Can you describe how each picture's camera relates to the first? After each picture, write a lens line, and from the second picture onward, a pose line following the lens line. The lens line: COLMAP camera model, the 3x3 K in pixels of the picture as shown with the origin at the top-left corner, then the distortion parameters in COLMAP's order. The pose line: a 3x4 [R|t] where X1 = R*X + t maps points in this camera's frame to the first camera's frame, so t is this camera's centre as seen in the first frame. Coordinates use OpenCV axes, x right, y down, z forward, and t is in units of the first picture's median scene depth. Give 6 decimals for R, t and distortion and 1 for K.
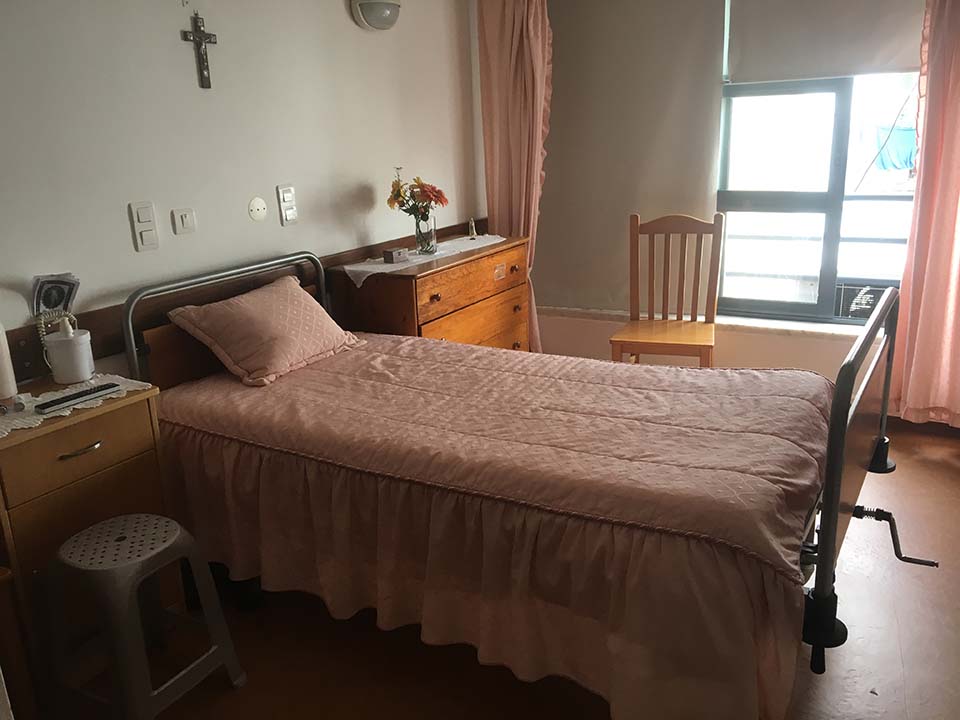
lens RADIAL K [[811.9, 0, 480.0], [0, 811.9, 360.0], [0, 0, 1]] dist [0.079828, -0.098963]
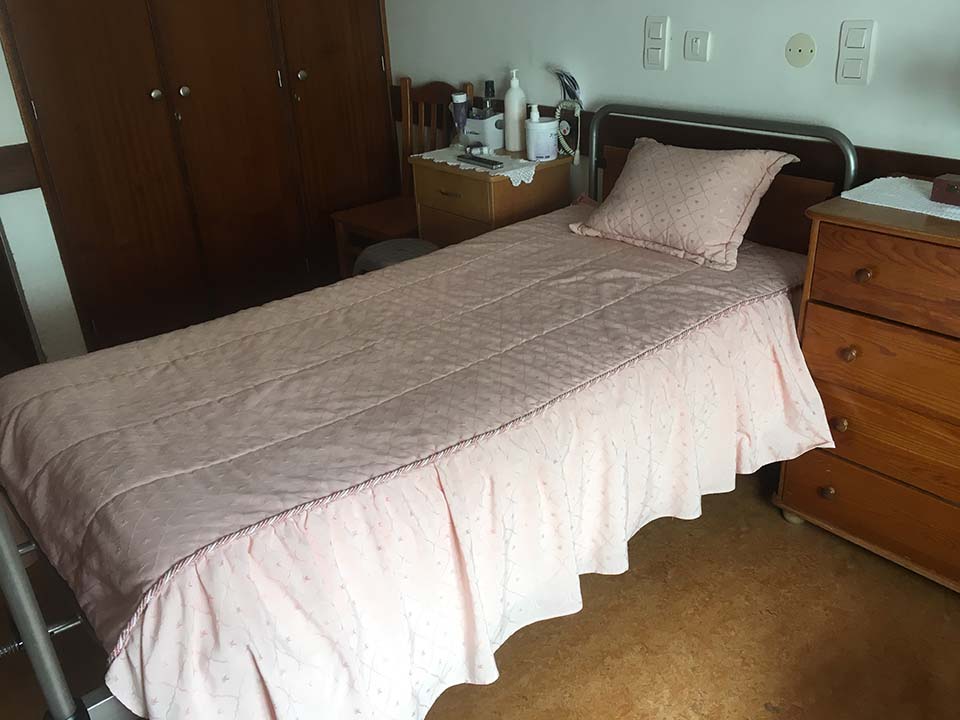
lens RADIAL K [[811.9, 0, 480.0], [0, 811.9, 360.0], [0, 0, 1]] dist [0.079828, -0.098963]
pose [[-0.295978, 0.472197, -0.830317, 0.657345], [-0.224027, 0.810703, 0.540900, -0.353222], [0.928552, 0.346108, -0.134165, 1.118534]]
